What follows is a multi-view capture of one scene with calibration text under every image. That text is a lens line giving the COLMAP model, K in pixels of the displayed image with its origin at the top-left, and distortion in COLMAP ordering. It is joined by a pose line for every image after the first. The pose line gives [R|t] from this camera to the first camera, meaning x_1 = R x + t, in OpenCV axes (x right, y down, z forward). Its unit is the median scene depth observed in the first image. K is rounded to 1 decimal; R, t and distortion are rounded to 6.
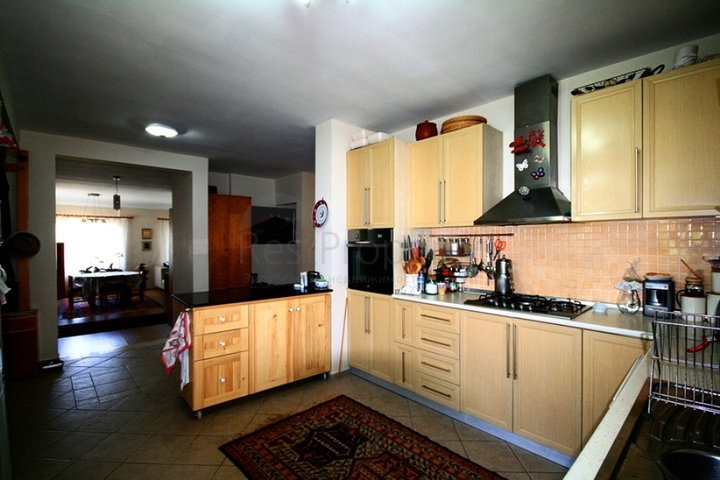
lens RADIAL K [[334.3, 0, 361.1], [0, 334.3, 245.4], [0, 0, 1]] dist [0.003794, -0.009001]
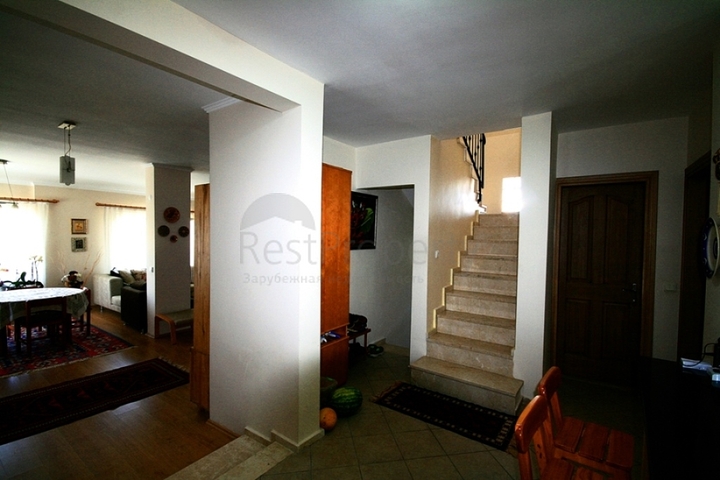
lens RADIAL K [[334.3, 0, 361.1], [0, 334.3, 245.4], [0, 0, 1]] dist [0.003794, -0.009001]
pose [[0.977989, 0.008916, 0.208464, -0.701924], [-0.012220, 0.999819, 0.014568, -0.041409], [-0.208296, -0.016795, 0.977922, 0.697122]]
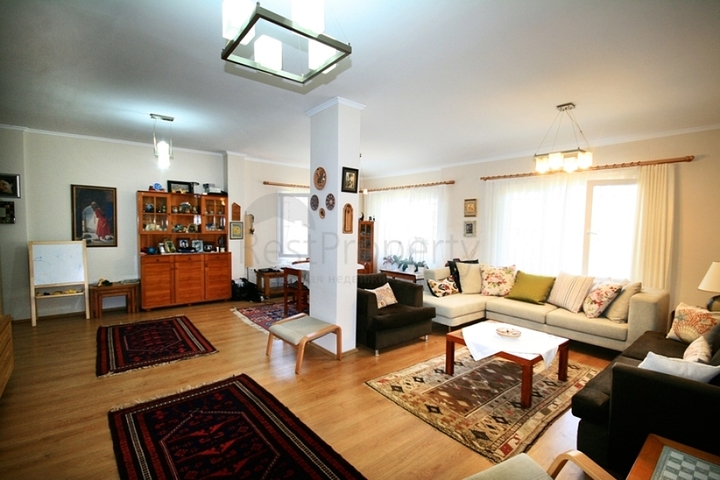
lens RADIAL K [[334.3, 0, 361.1], [0, 334.3, 245.4], [0, 0, 1]] dist [0.003794, -0.009001]
pose [[-0.054915, 0.063740, -0.996454, -0.156177], [-0.026611, 0.997512, 0.065275, -0.008042], [0.998136, 0.030101, -0.053082, 2.626287]]
